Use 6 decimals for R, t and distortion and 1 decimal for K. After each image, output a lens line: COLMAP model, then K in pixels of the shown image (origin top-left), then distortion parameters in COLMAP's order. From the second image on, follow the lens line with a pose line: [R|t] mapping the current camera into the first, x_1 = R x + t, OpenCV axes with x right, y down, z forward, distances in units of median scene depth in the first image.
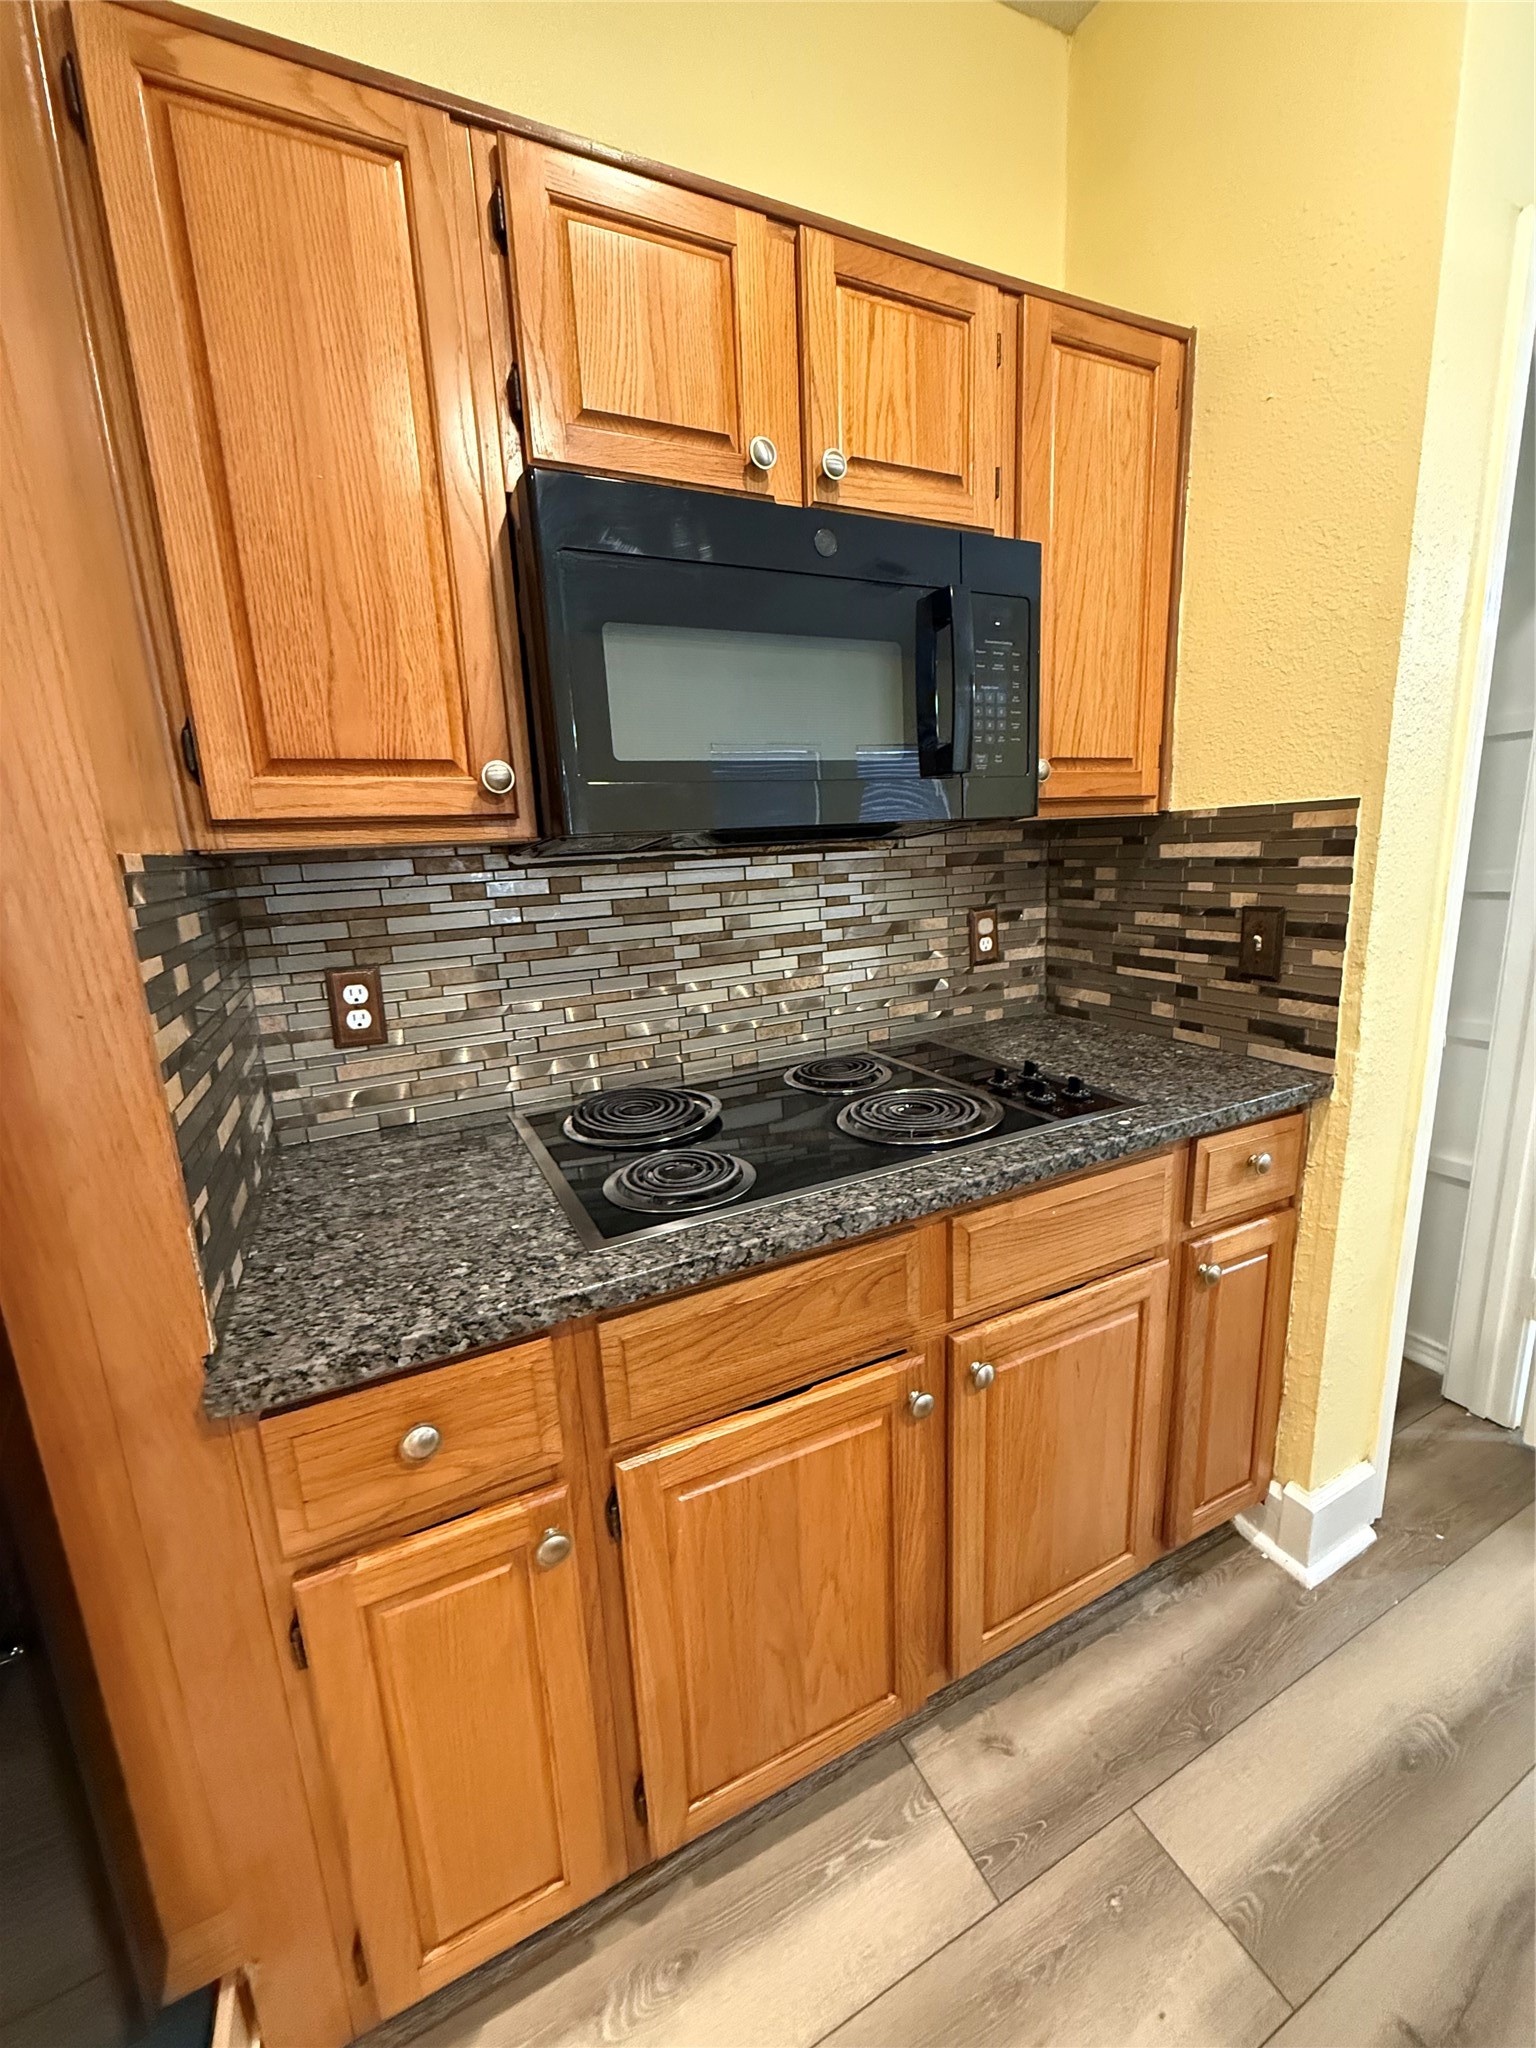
lens RADIAL K [[817.3, 0, 763.2], [0, 817.3, 1032.8], [0, 0, 1]] dist [-0.008105, 0.001984]
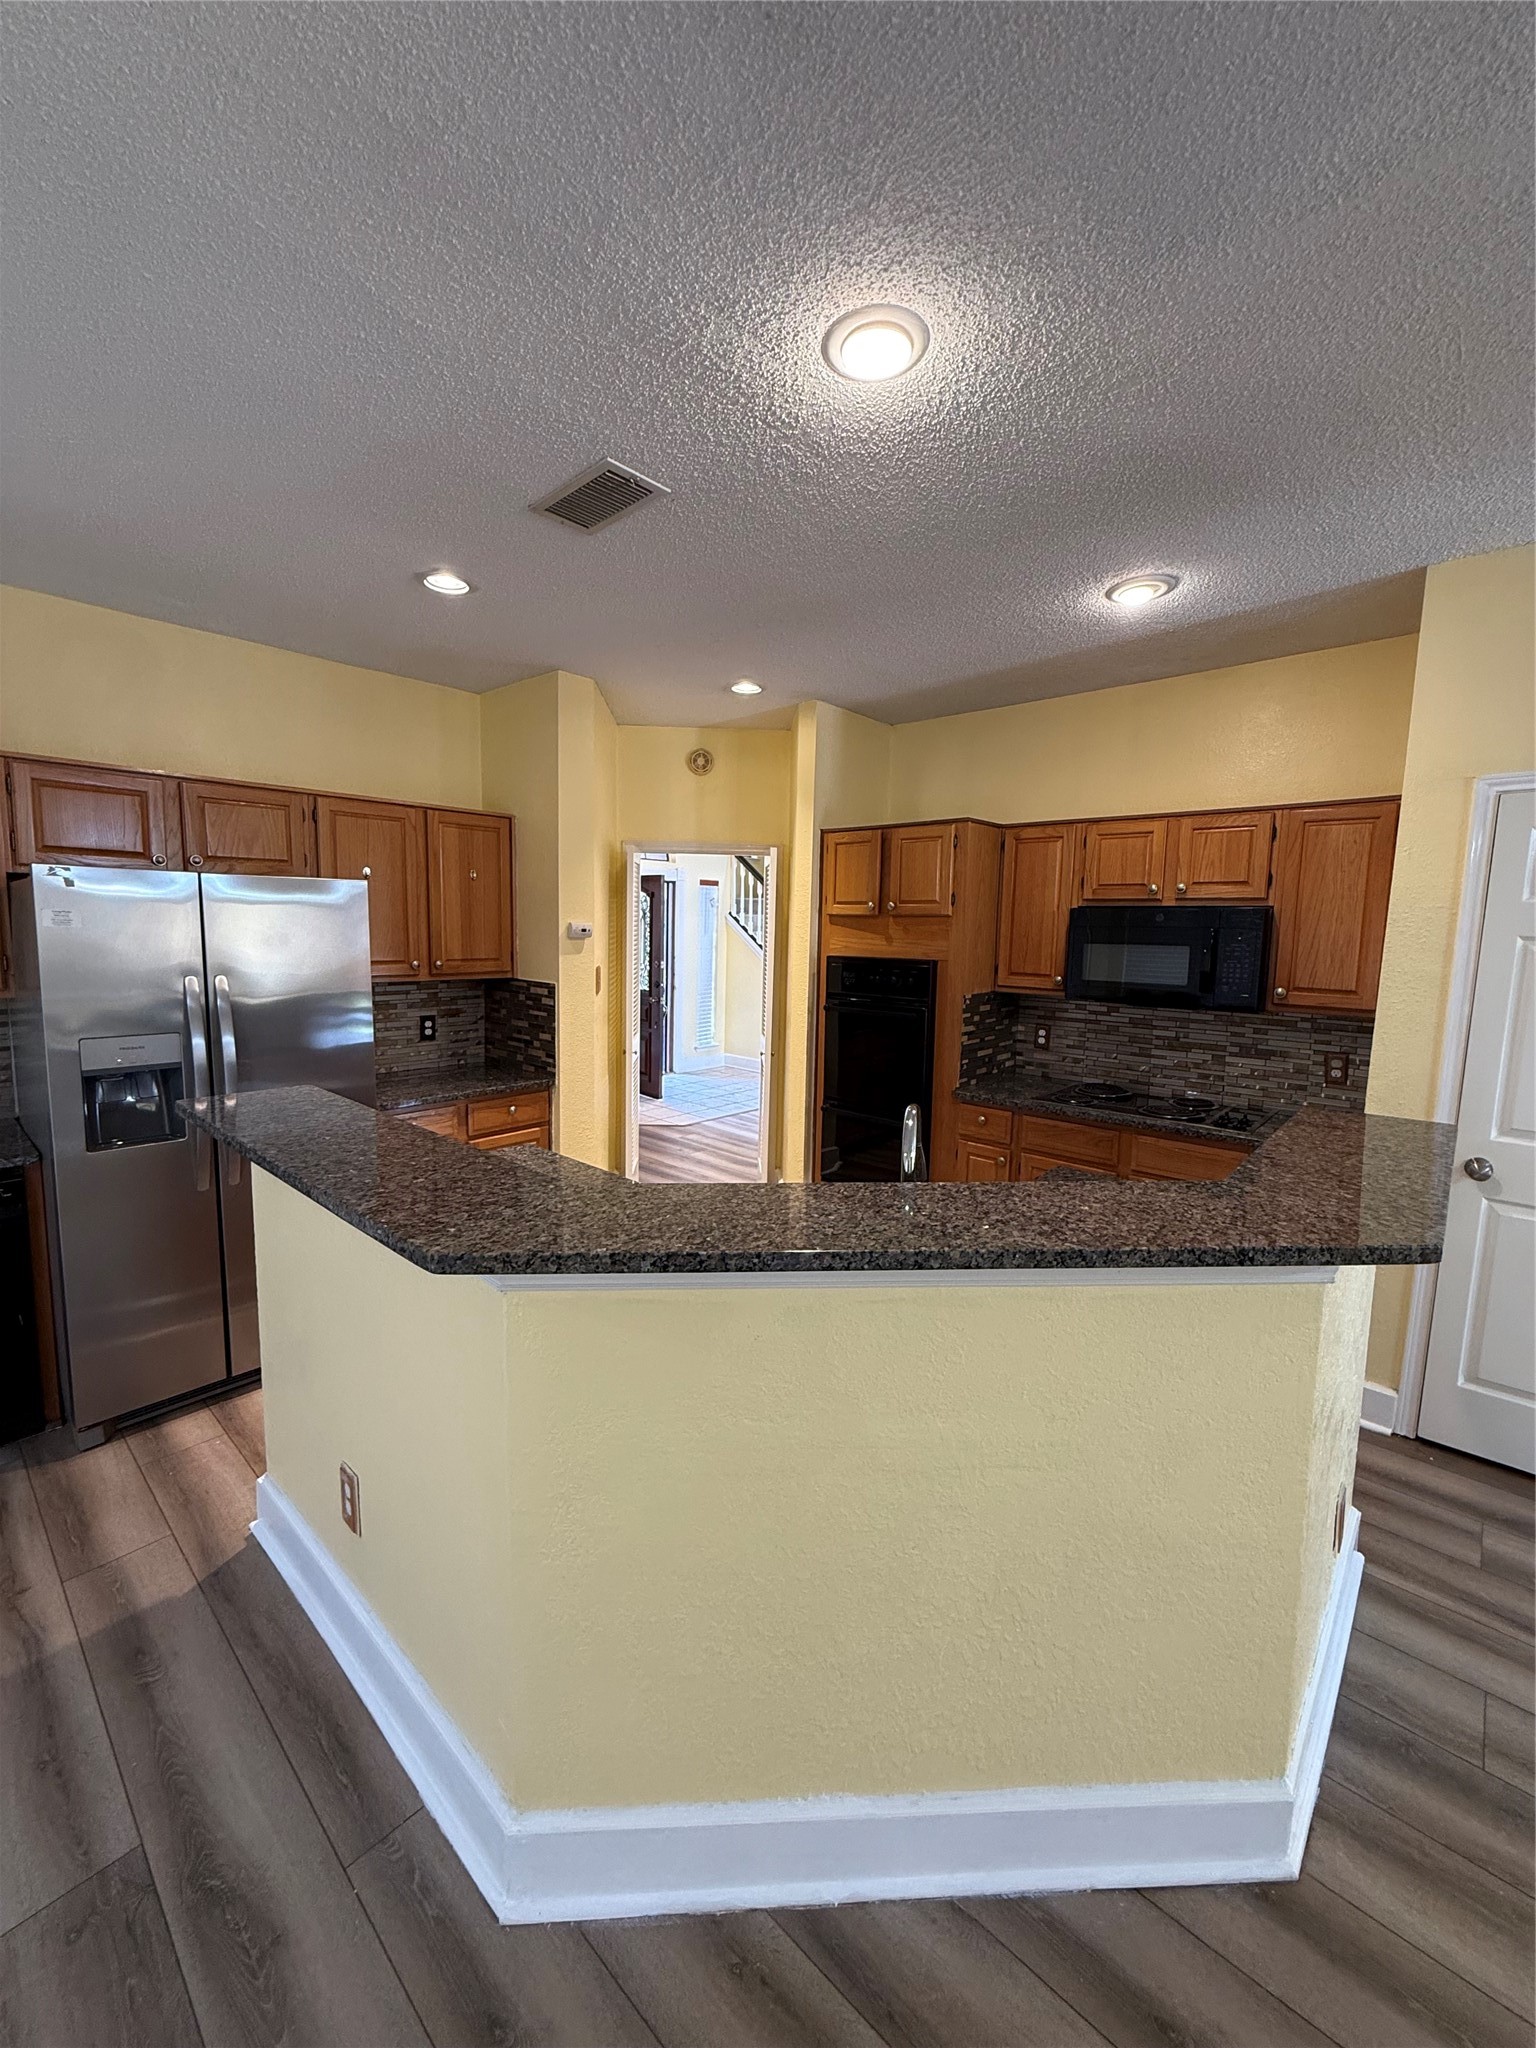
lens RADIAL K [[817.3, 0, 766.8], [0, 817.3, 1022.5], [0, 0, 1]] dist [-0.008105, 0.001984]
pose [[0.367035, 0.165487, -0.915368, 1.844827], [-0.239085, 0.967772, 0.079096, -0.072915], [0.898957, 0.189820, 0.394771, -1.137044]]
